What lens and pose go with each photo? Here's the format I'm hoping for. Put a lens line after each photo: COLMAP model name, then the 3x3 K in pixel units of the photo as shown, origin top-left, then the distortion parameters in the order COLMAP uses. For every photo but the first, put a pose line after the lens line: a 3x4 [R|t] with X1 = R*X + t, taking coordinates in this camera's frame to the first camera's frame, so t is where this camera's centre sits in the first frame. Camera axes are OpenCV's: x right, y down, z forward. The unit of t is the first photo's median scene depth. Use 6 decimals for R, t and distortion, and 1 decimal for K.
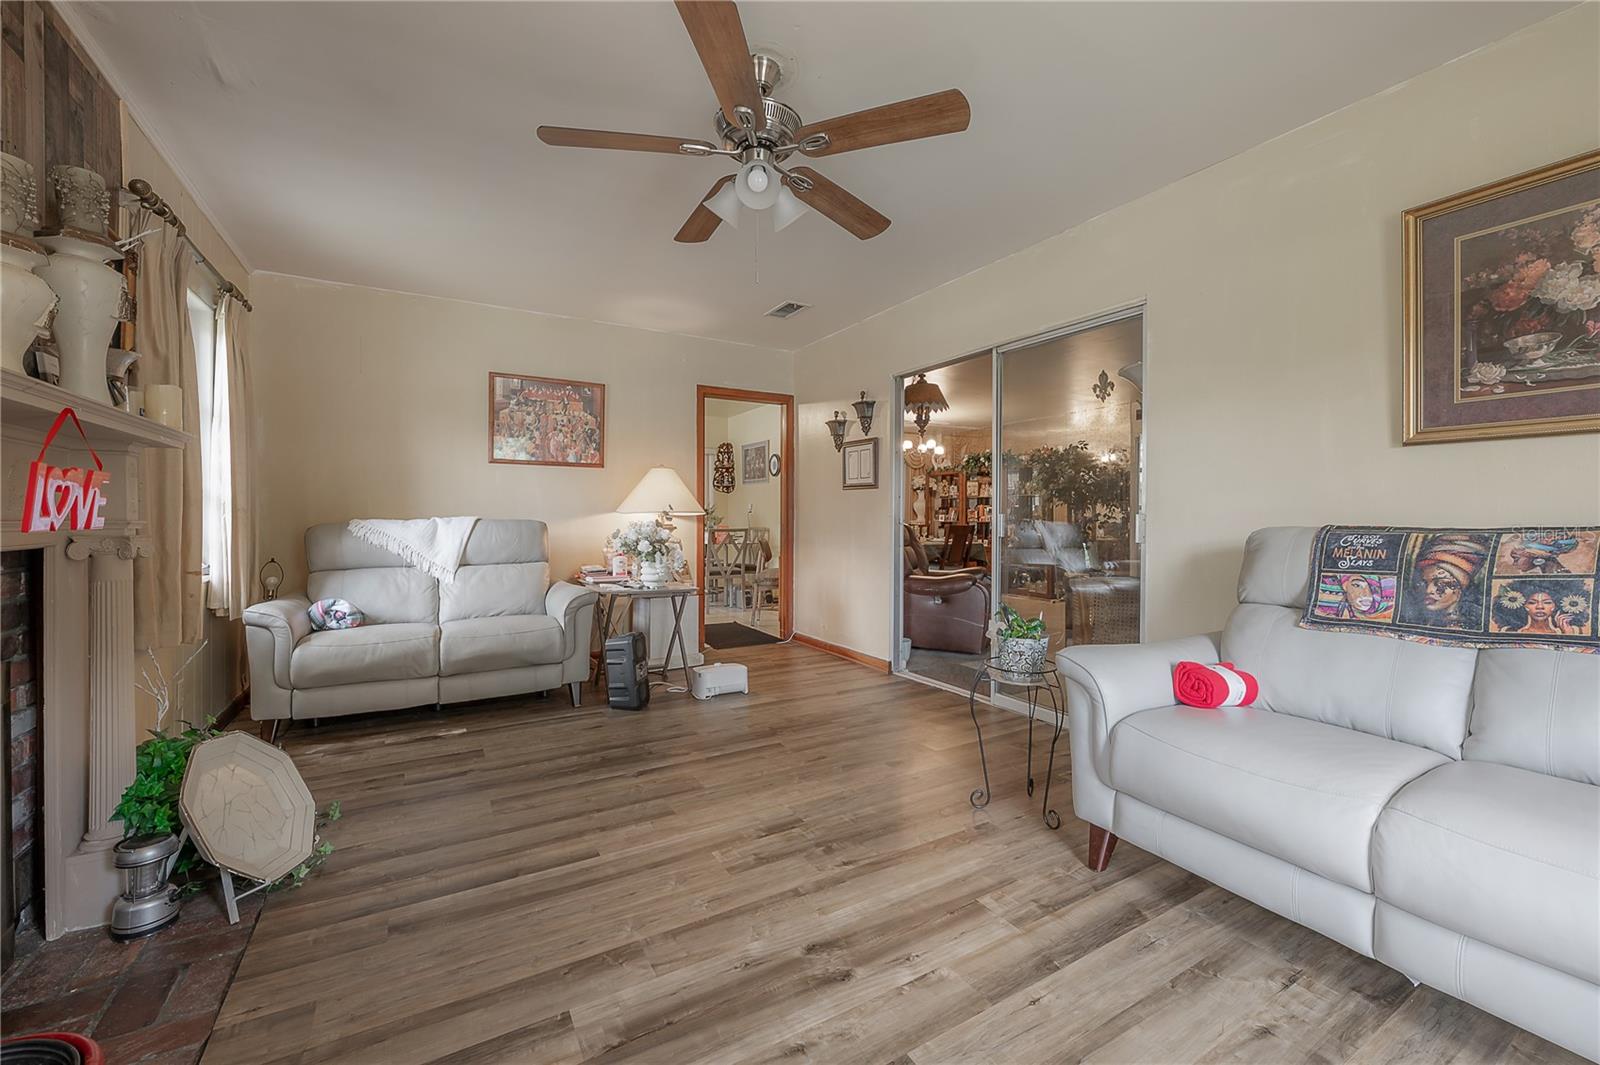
lens RADIAL K [[638.6, 0, 801.7], [0, 638.6, 523.8], [0, 0, 1]] dist [-0.008020, 0.000543]
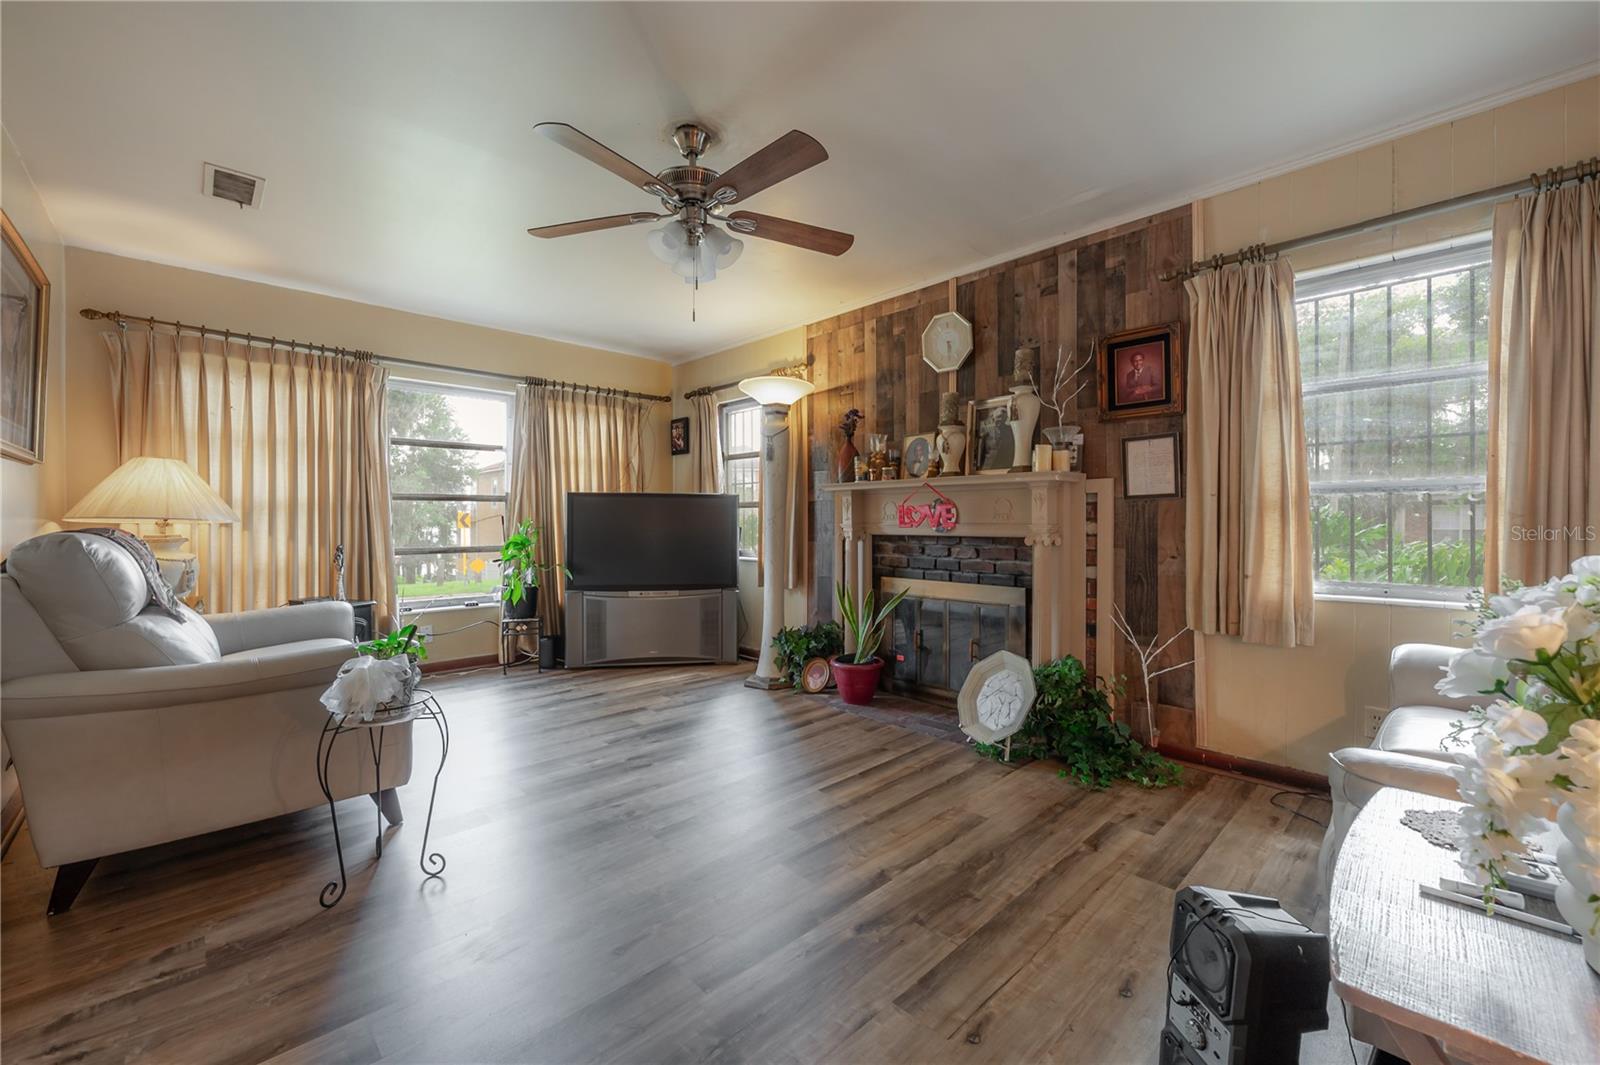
lens RADIAL K [[638.6, 0, 809.6], [0, 638.6, 526.6], [0, 0, 1]] dist [-0.008020, 0.000543]
pose [[-0.970505, 0.000092, -0.241080, 0.003920], [-0.004512, 0.999818, 0.018546, -0.019963], [0.241038, 0.019086, -0.970328, 1.690340]]
